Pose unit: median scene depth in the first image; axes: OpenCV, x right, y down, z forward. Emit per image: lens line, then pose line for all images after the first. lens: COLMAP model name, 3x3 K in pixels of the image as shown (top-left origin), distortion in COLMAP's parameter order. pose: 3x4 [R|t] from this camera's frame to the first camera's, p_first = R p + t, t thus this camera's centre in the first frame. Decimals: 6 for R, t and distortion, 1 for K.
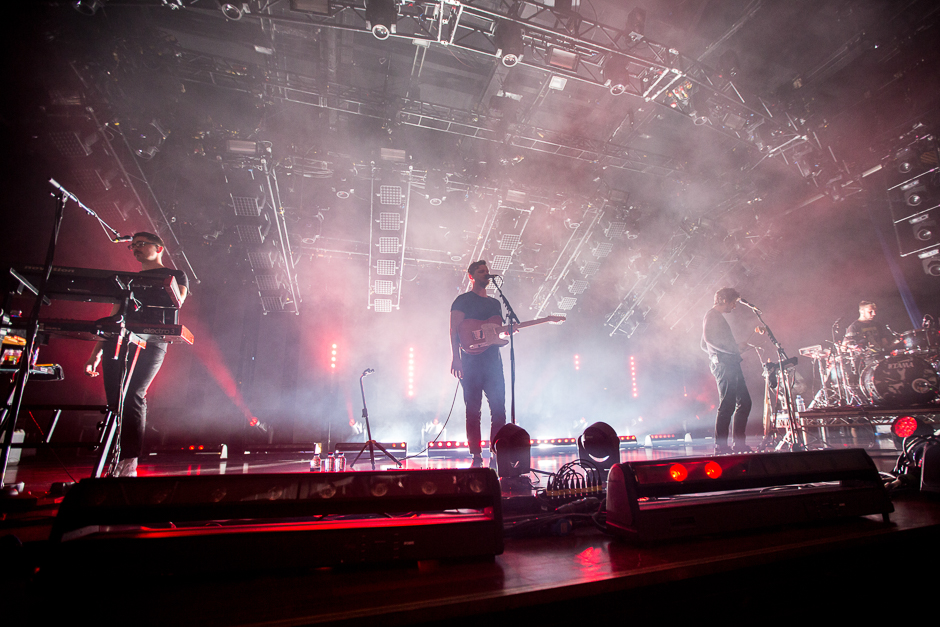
lens RADIAL K [[428.2, 0, 470.0], [0, 428.2, 313.5], [0, 0, 1]] dist [-0.003243, -0.000215]
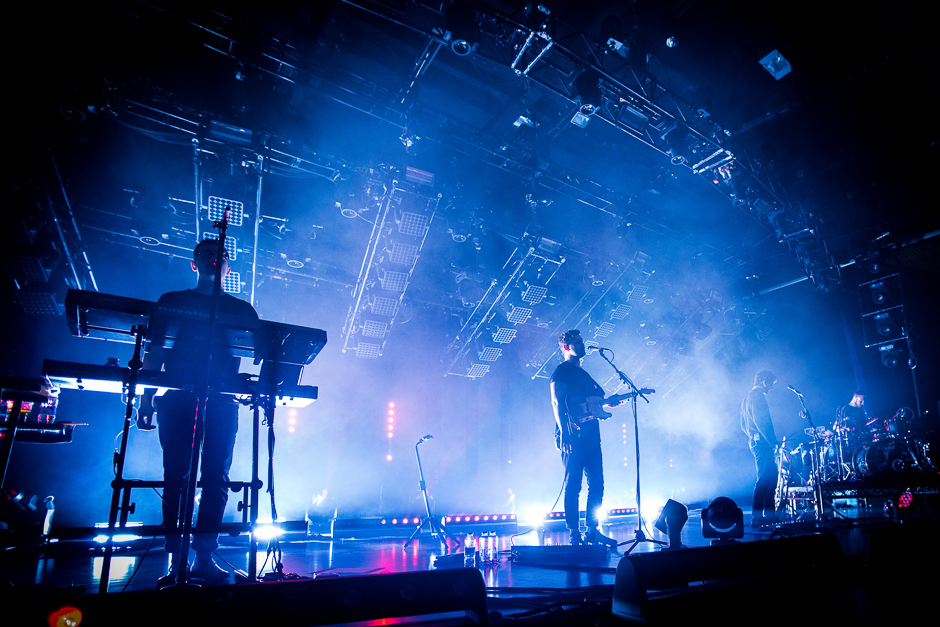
lens RADIAL K [[562.9, 0, 470.2], [0, 562.9, 355.9], [0, 0, 1]] dist [-0.001390, -0.000416]
pose [[0.949201, 0.072308, 0.306249, -0.493695], [-0.077801, 0.996952, 0.005751, -0.043308], [-0.304900, -0.029286, 0.951934, -0.109191]]
